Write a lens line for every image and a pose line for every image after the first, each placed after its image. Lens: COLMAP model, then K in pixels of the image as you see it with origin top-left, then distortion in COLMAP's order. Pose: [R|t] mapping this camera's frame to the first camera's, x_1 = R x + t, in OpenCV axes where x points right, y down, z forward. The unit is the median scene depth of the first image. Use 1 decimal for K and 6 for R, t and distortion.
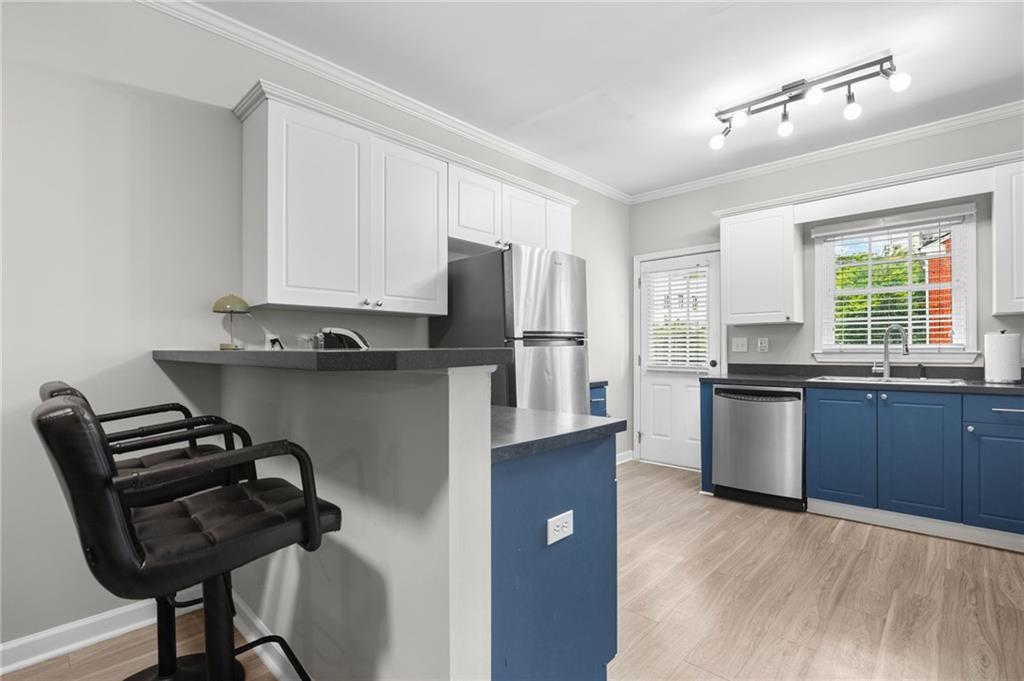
lens RADIAL K [[472.1, 0, 517.9], [0, 472.1, 349.0], [0, 0, 1]] dist [-0.020253, 0.000342]
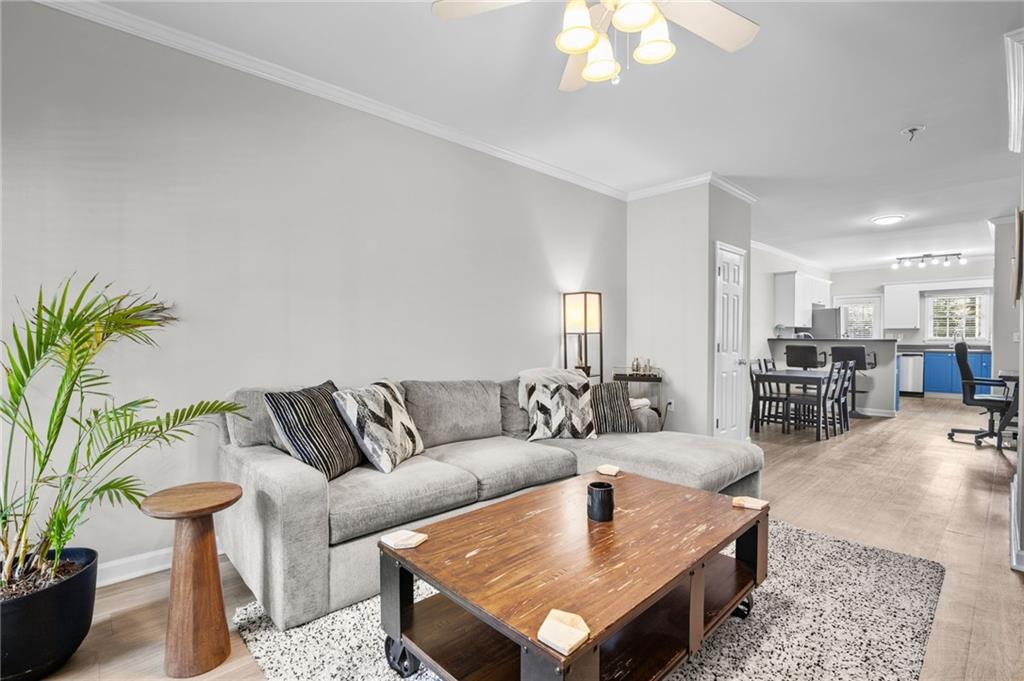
lens RADIAL K [[472.1, 0, 517.9], [0, 472.1, 349.0], [0, 0, 1]] dist [-0.020253, 0.000342]
pose [[0.998074, 0.003539, -0.061933, -1.644460], [-0.002093, 0.999724, 0.023407, 0.000629], [0.061999, -0.023233, 0.997806, -1.927889]]
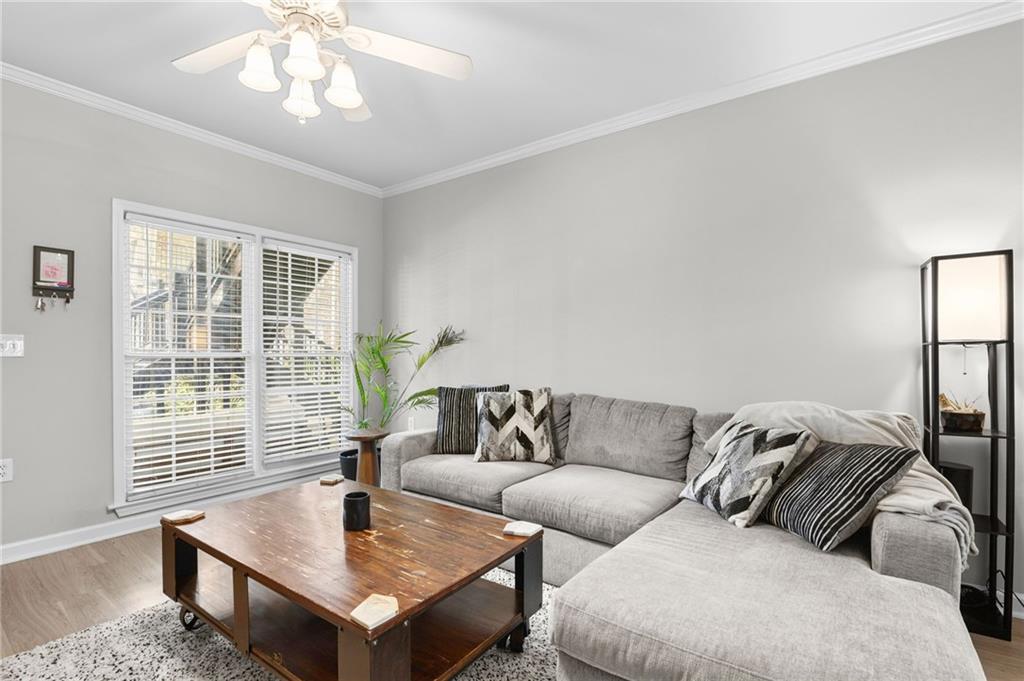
lens RADIAL K [[472.1, 0, 517.9], [0, 472.1, 349.0], [0, 0, 1]] dist [-0.020253, 0.000342]
pose [[0.126222, -0.001874, -0.992000, -0.992867], [-0.002254, 0.999995, -0.002176, -0.001254], [0.991999, 0.002511, 0.126218, -1.249435]]
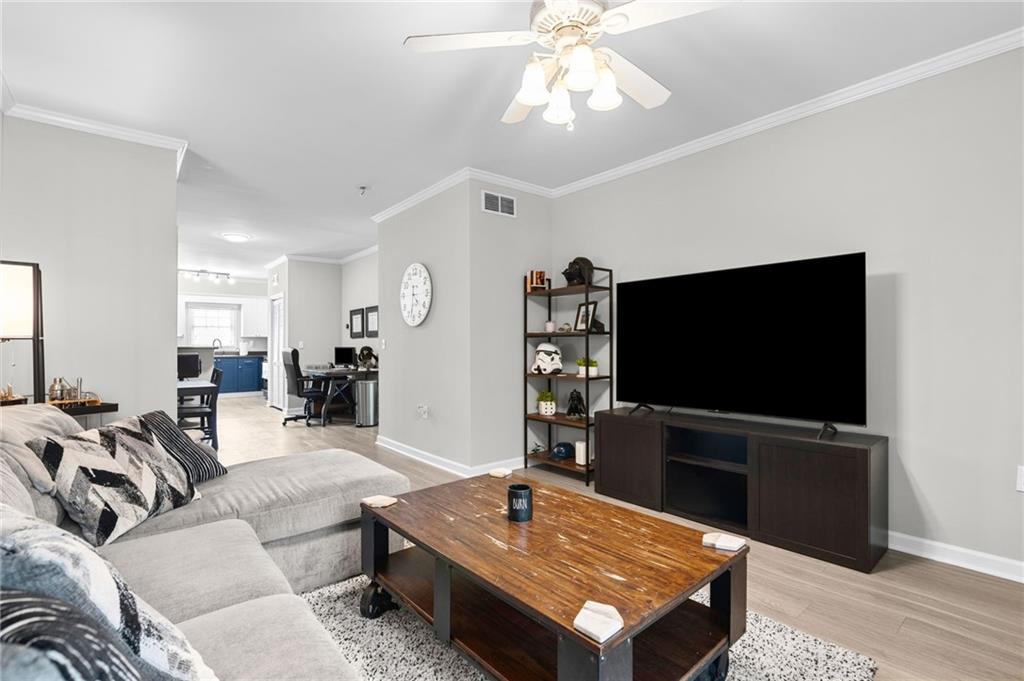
lens RADIAL K [[466.4, 0, 514.2], [0, 466.4, 357.9], [0, 0, 1]] dist [-0.016167, 0.000158]
pose [[0.118519, -0.025045, 0.992636, -2.144919], [0.000431, 0.999683, 0.025171, 0.000065], [-0.992952, -0.002555, 0.118492, -1.430461]]
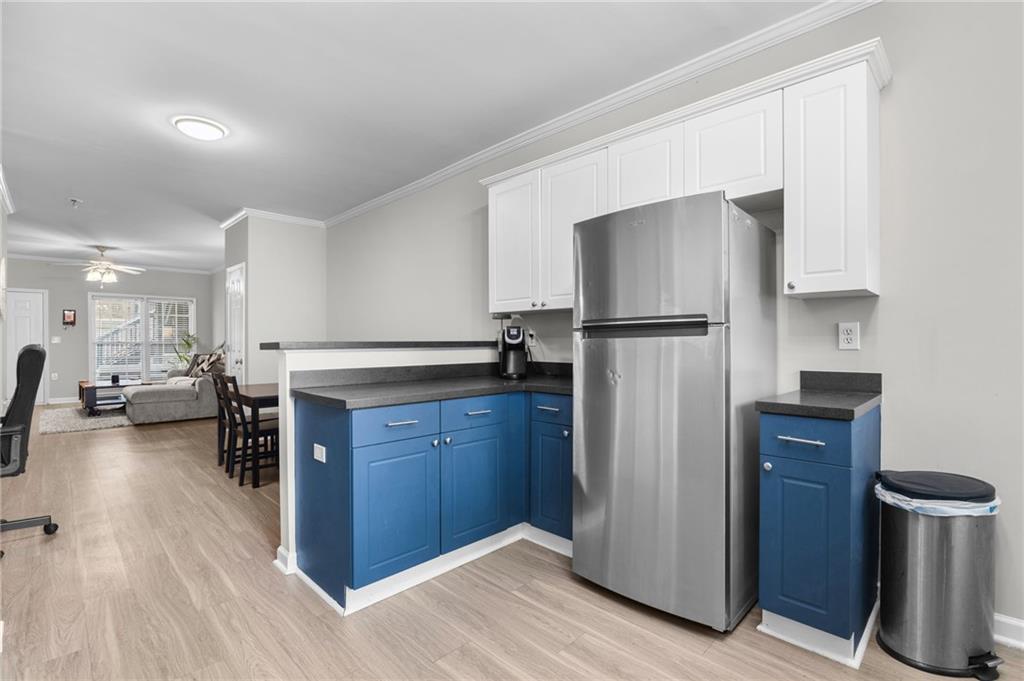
lens RADIAL K [[464.8, 0, 513.7], [0, 464.8, 344.0], [0, 0, 1]] dist [-0.019637, 0.000595]
pose [[-0.026280, 0.008844, -0.999615, 0.704420], [0.001767, 0.999960, 0.008800, -0.001692], [0.999653, -0.001535, -0.026295, 0.724098]]
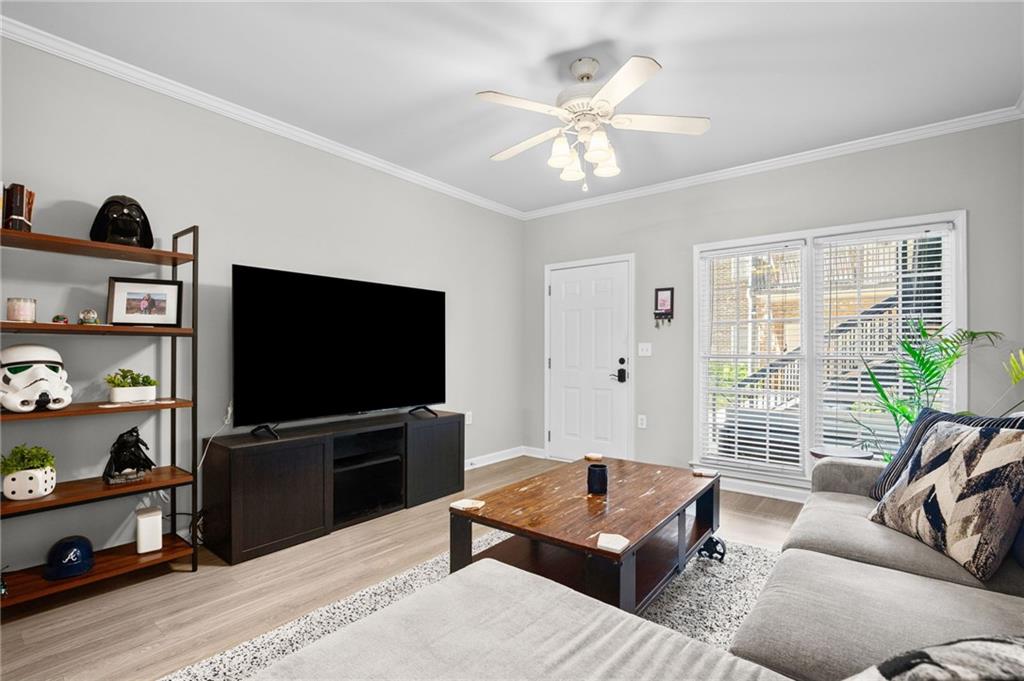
lens RADIAL K [[472.1, 0, 517.9], [0, 472.1, 349.0], [0, 0, 1]] dist [-0.020253, 0.000342]
pose [[-0.996526, -0.001259, -0.083274, -1.398094], [-0.000811, 0.999985, -0.005404, -0.000784], [0.083279, -0.005318, -0.996512, -0.664398]]
